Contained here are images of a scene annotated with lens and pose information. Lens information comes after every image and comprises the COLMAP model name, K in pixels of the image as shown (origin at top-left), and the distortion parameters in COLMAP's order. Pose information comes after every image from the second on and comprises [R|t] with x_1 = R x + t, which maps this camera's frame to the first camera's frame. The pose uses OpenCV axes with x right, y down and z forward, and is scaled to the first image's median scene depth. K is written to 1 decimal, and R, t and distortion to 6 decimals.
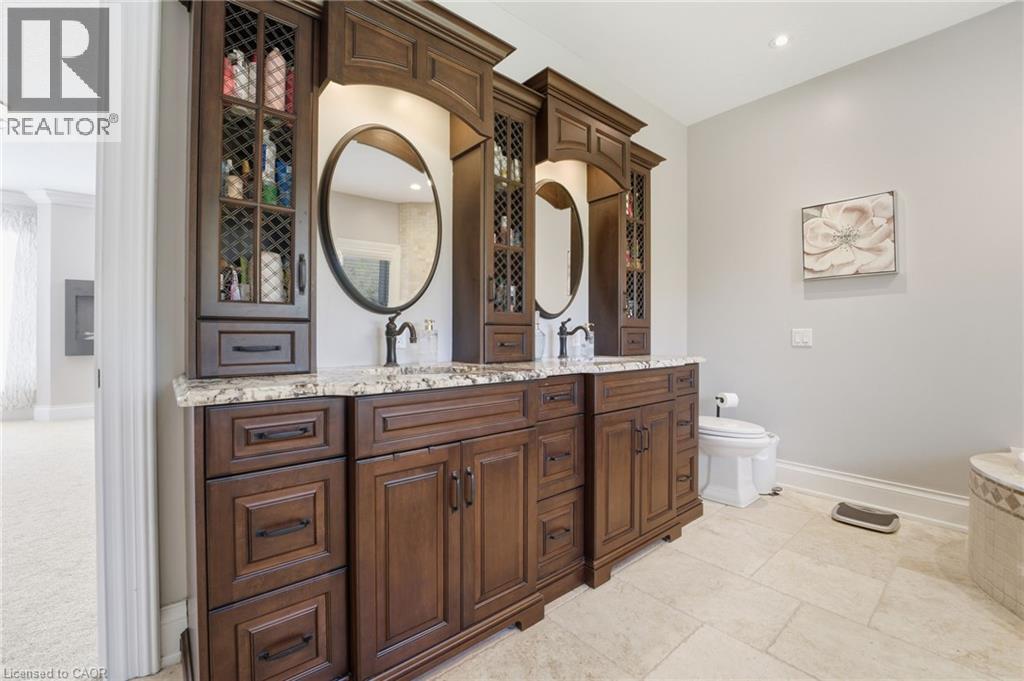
lens RADIAL K [[422.6, 0, 507.2], [0, 422.6, 335.8], [0, 0, 1]] dist [-0.024297, 0.000897]
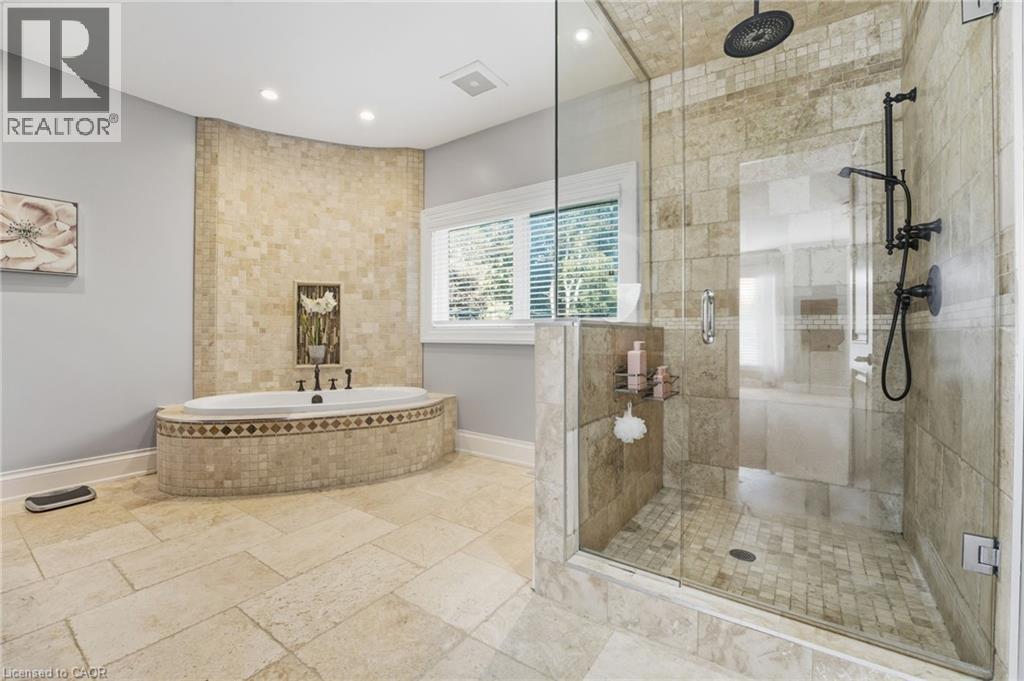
lens RADIAL K [[422.6, 0, 511.9], [0, 422.6, 335.8], [0, 0, 1]] dist [-0.024297, 0.000897]
pose [[-0.263330, -0.010195, 0.964652, -0.469662], [-0.002179, 0.999948, 0.009973, -0.000613], [-0.964703, 0.000524, -0.263339, 0.141475]]
